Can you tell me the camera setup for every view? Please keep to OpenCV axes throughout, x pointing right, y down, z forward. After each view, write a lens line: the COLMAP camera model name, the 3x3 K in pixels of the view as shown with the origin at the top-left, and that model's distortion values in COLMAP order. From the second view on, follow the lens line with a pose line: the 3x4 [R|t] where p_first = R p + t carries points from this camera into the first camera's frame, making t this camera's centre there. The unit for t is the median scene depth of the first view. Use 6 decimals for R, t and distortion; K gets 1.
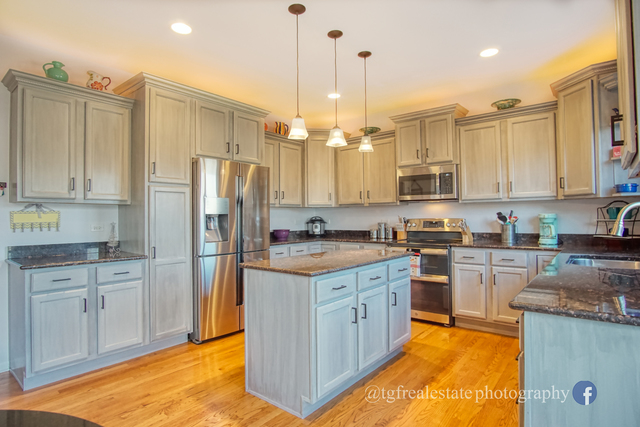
lens RADIAL K [[344.6, 0, 317.6], [0, 344.6, 213.4], [0, 0, 1]] dist [-0.025971, 0.003314]
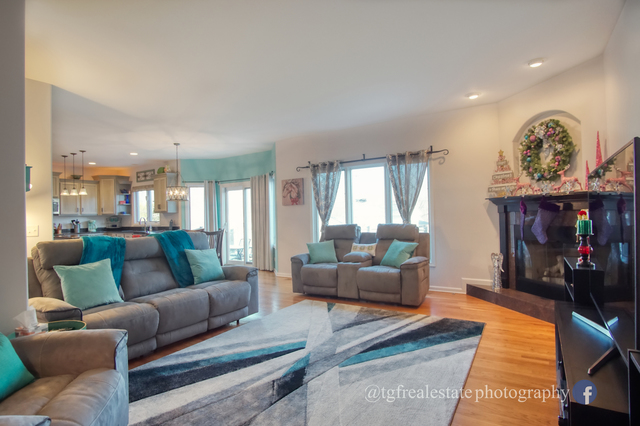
lens RADIAL K [[344.6, 0, 319.6], [0, 344.6, 210.6], [0, 0, 1]] dist [-0.025971, 0.003314]
pose [[-0.110121, 0.024687, 0.993612, -1.999186], [0.013095, 0.999641, -0.023386, 0.008708], [-0.993832, 0.010436, -0.110404, -0.453066]]
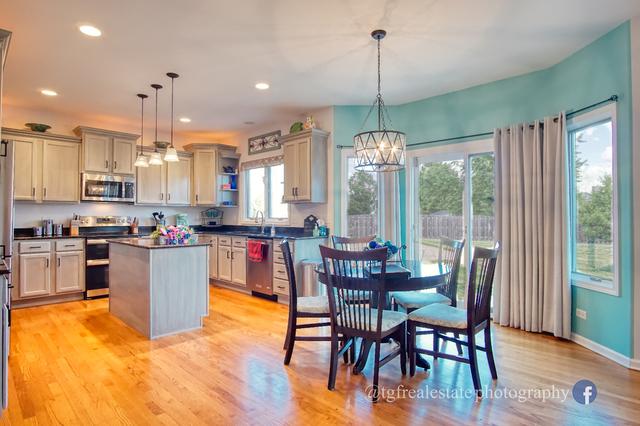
lens RADIAL K [[344.6, 0, 316.6], [0, 344.6, 214.7], [0, 0, 1]] dist [-0.025971, 0.003314]
pose [[0.087432, 0.016470, 0.996034, -0.921195], [-0.014602, 0.999777, -0.015250, 0.019235], [-0.996063, -0.013211, 0.087653, 0.137971]]
